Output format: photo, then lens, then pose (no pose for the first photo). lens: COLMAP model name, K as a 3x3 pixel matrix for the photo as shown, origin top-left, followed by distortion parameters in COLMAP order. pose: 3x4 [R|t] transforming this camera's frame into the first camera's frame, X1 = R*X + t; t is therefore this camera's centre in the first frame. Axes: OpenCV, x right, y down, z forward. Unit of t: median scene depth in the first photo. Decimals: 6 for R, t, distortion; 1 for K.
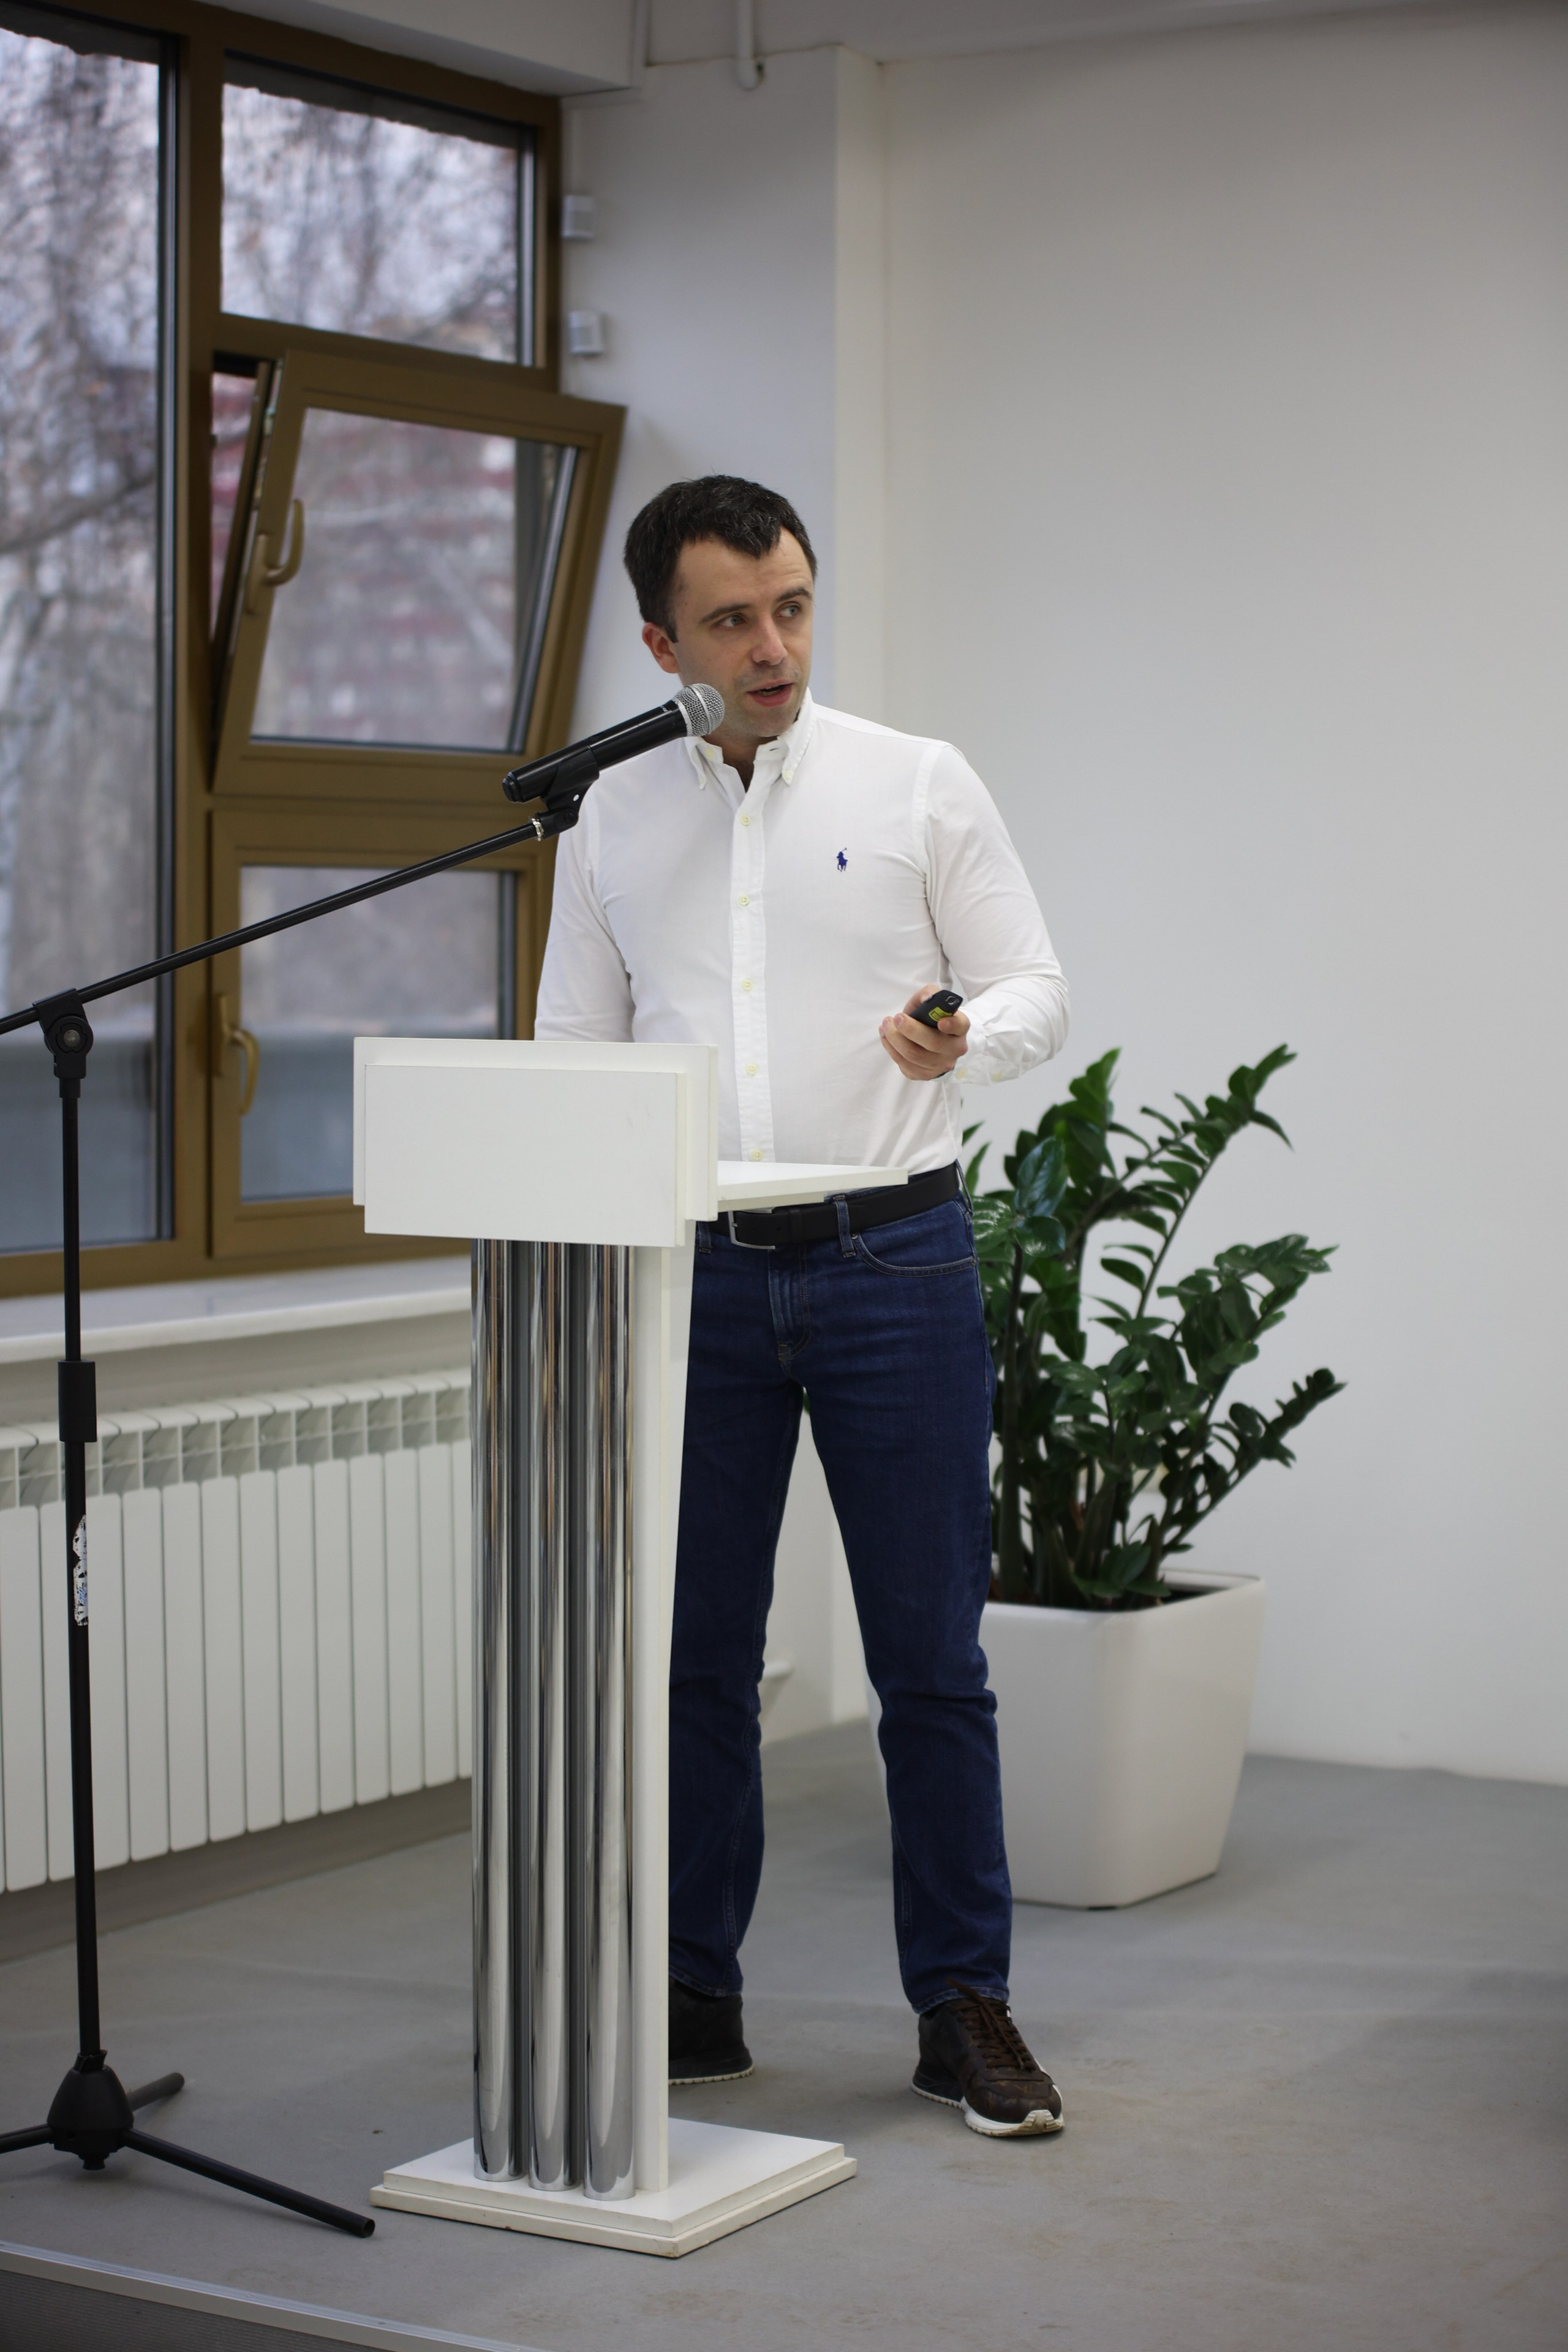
lens RADIAL K [[4829.7, 0, 784.0], [0, 4829.7, 1176.0], [0, 0, 1]] dist [-0.166222, -0.454889]
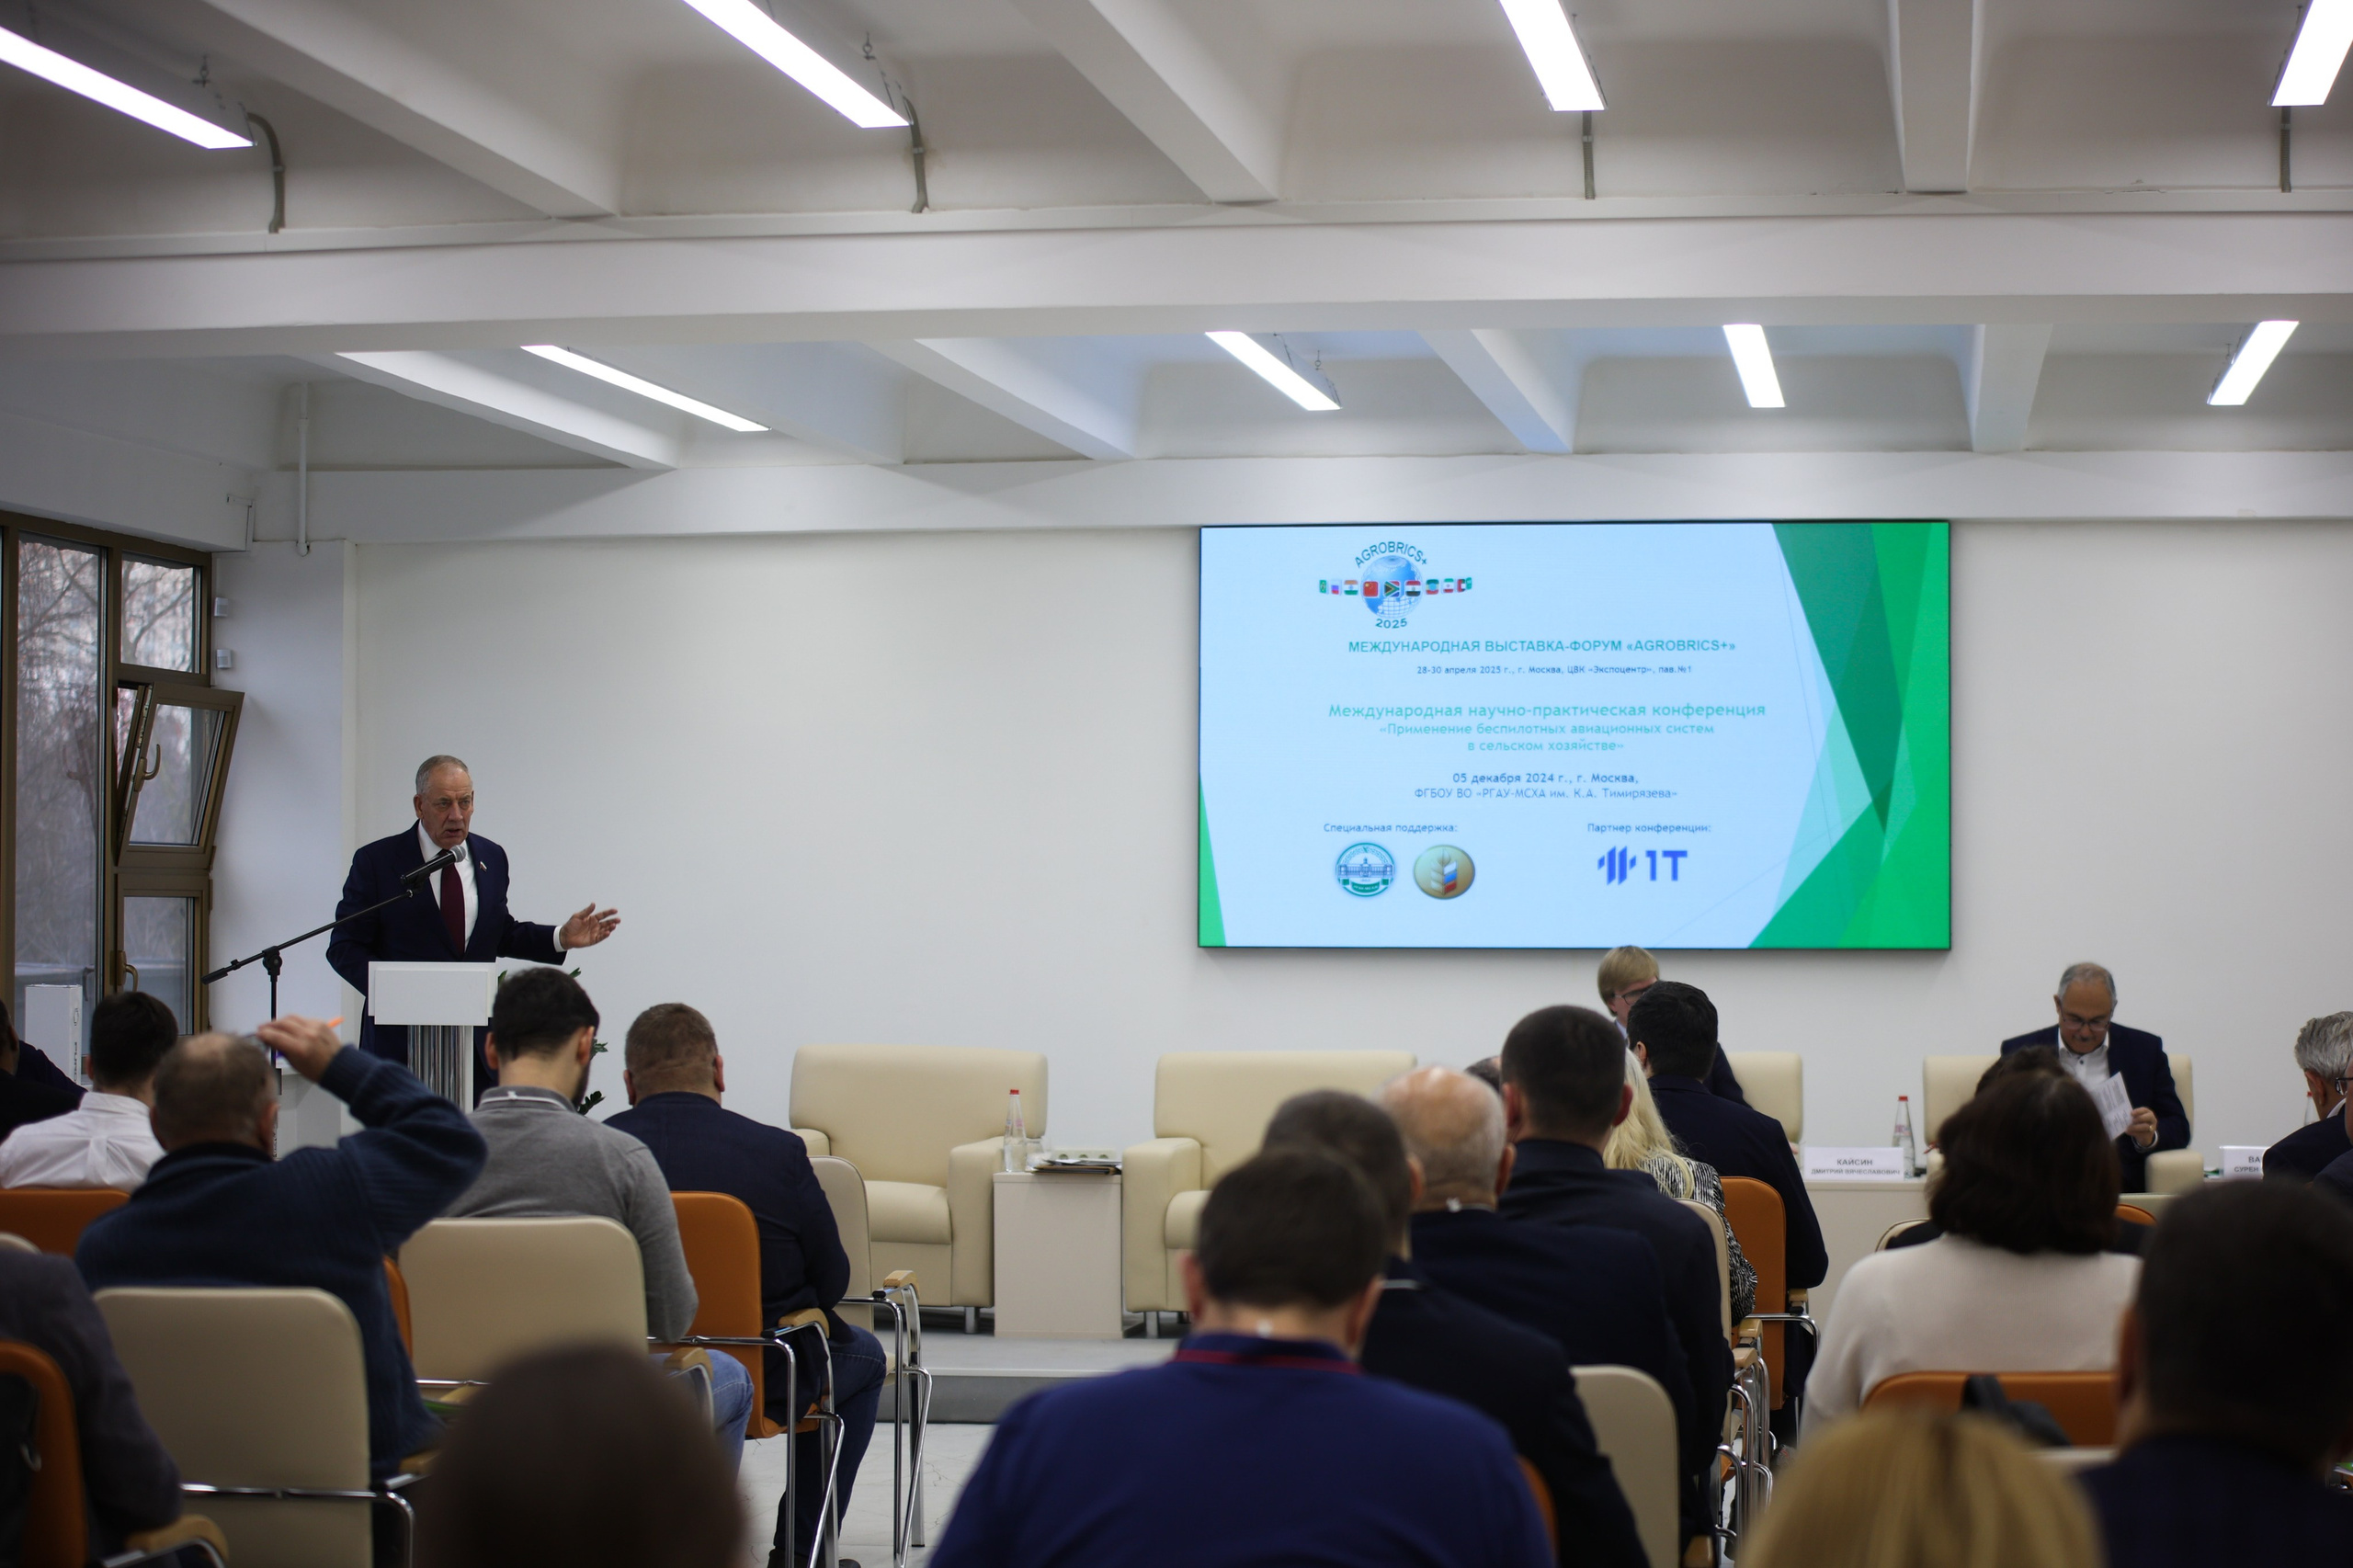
lens RADIAL K [[4831.7, 0, 1176.5], [0, 4831.7, 784.0], [0, 0, 1]] dist [-0.166222, -0.454889]
pose [[0.933567, 0.008143, 0.358311, -0.696304], [0.018558, 0.997302, -0.071017, 0.084996], [-0.357923, 0.072948, 0.930897, -2.038921]]
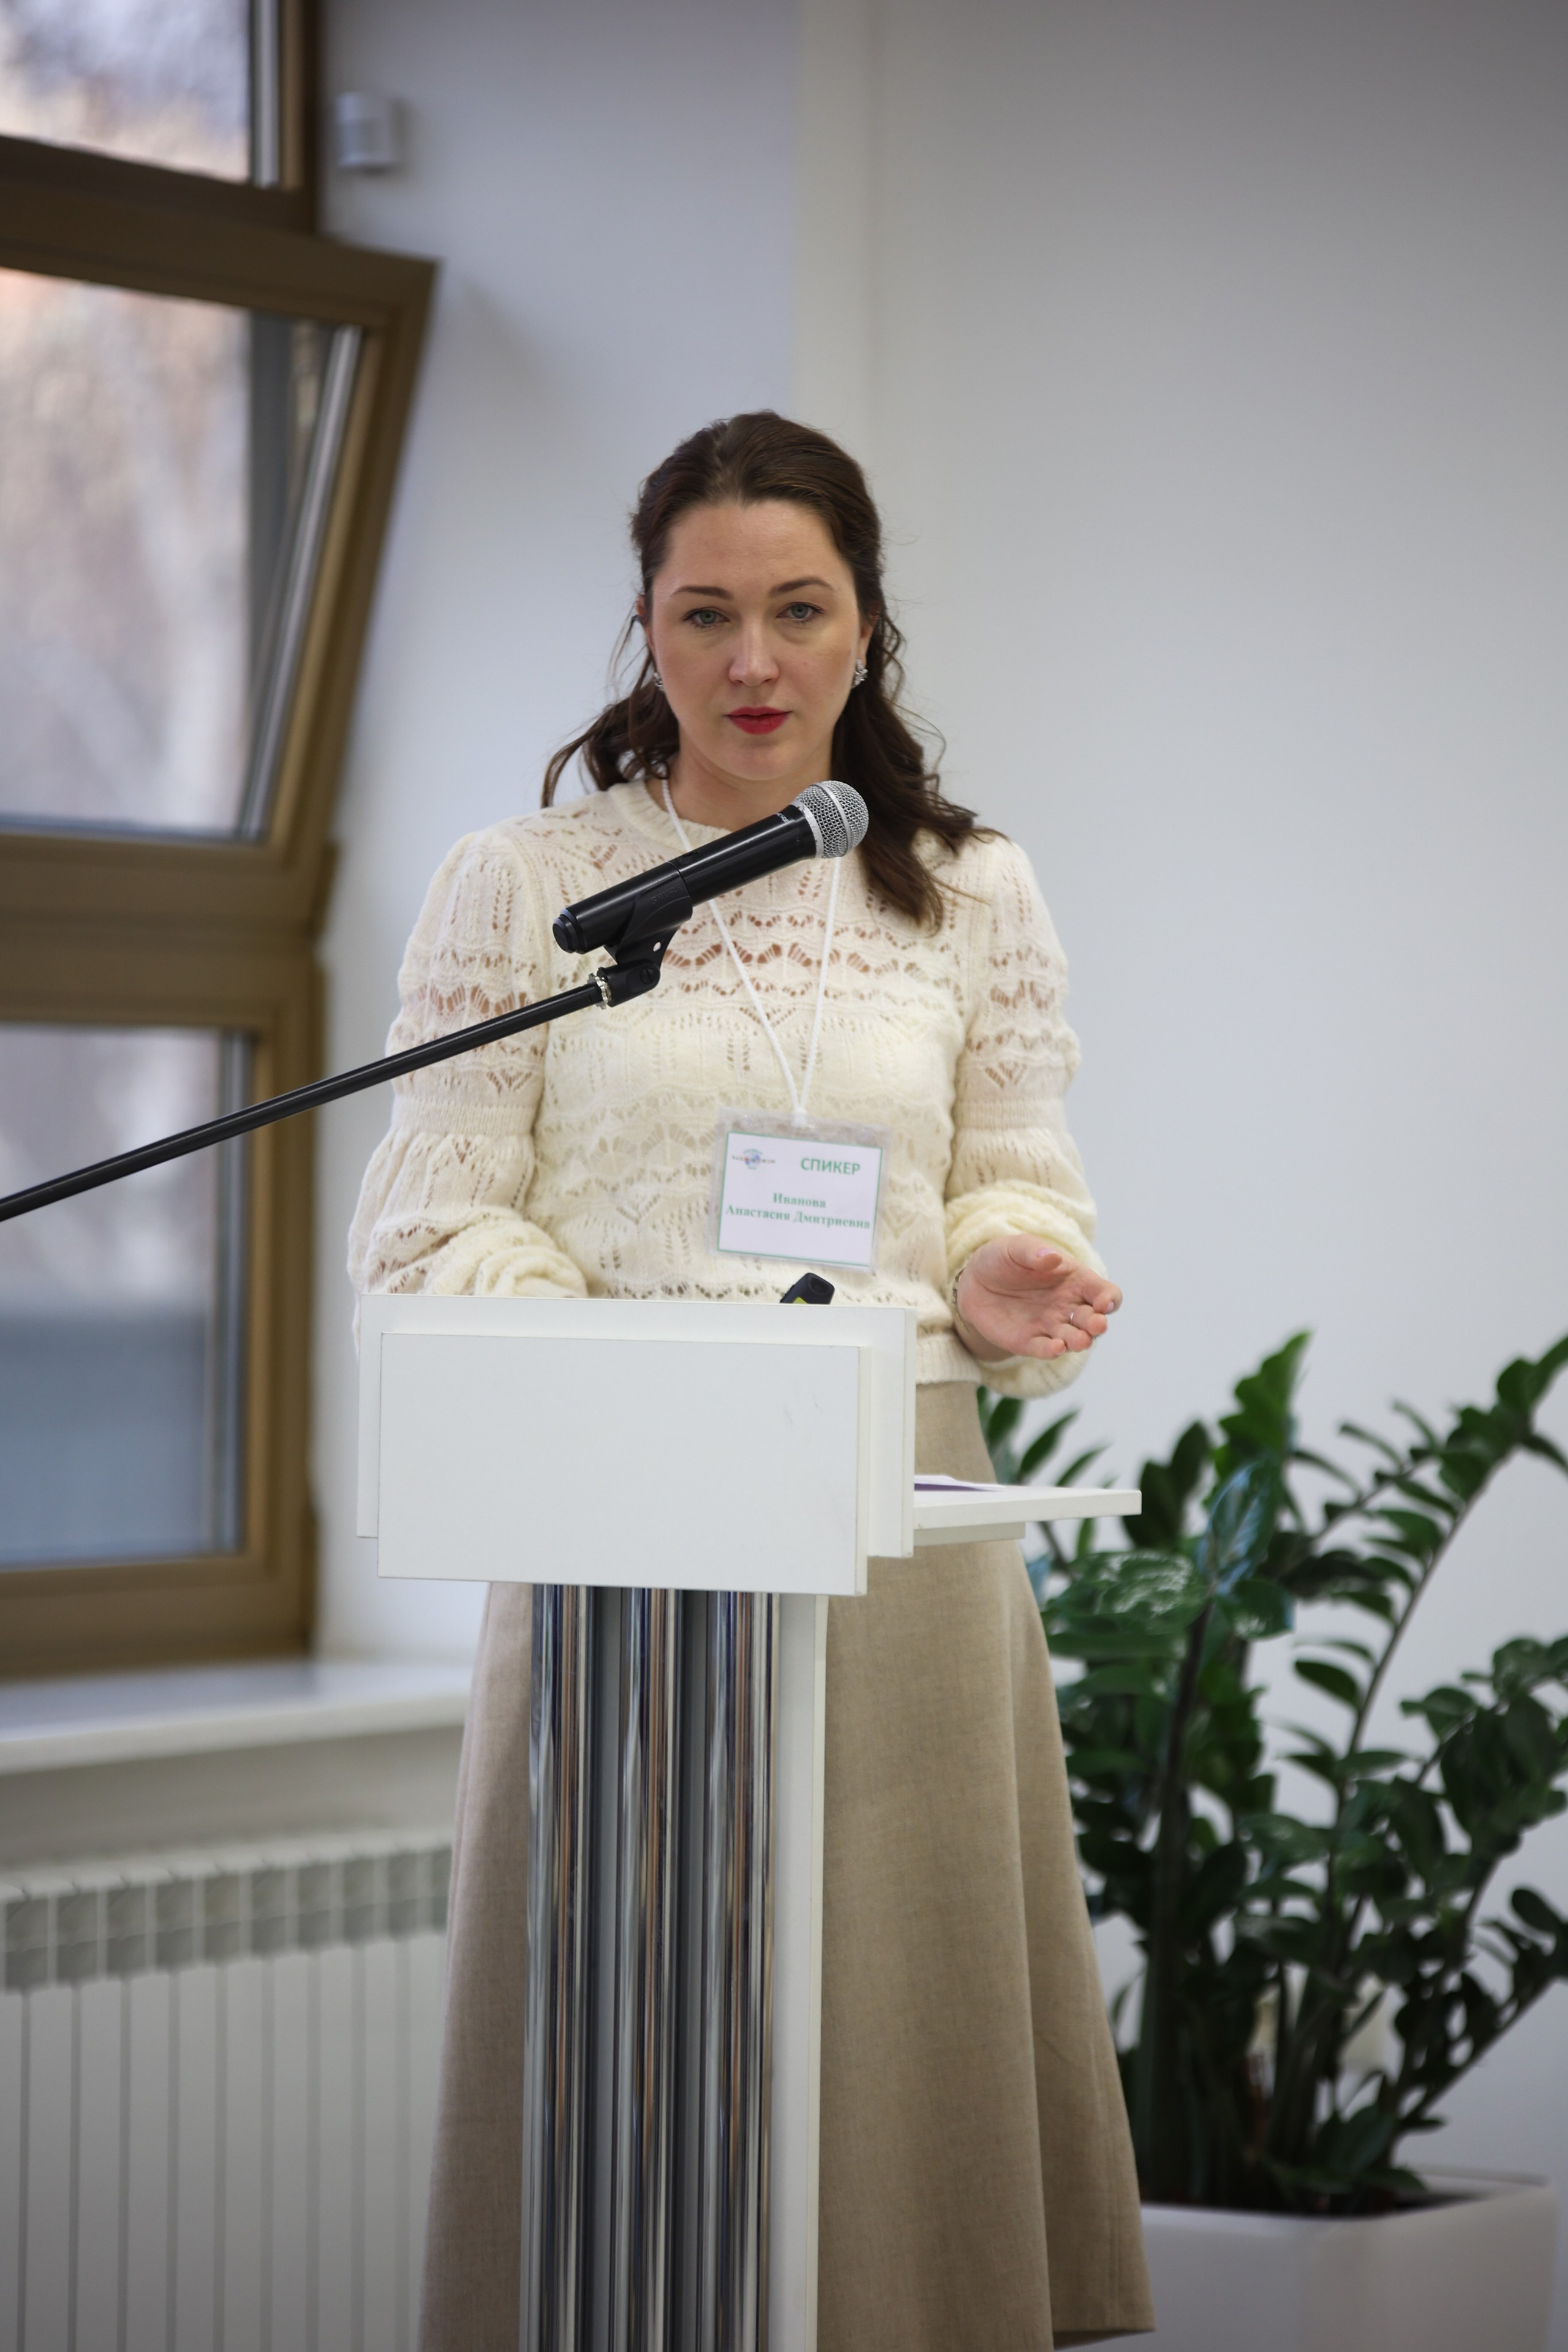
lens RADIAL K [[8670.8, 0, 1032.3], [0, 8670.8, 1114.6], [0, 0, 1]] dist [1.045673, -2.237251]
pose [[0.997825, 0.012665, 0.064696, -0.045307], [-0.009221, 0.998539, -0.053252, 0.007094], [-0.065276, 0.052539, 0.996483, -0.151935]]
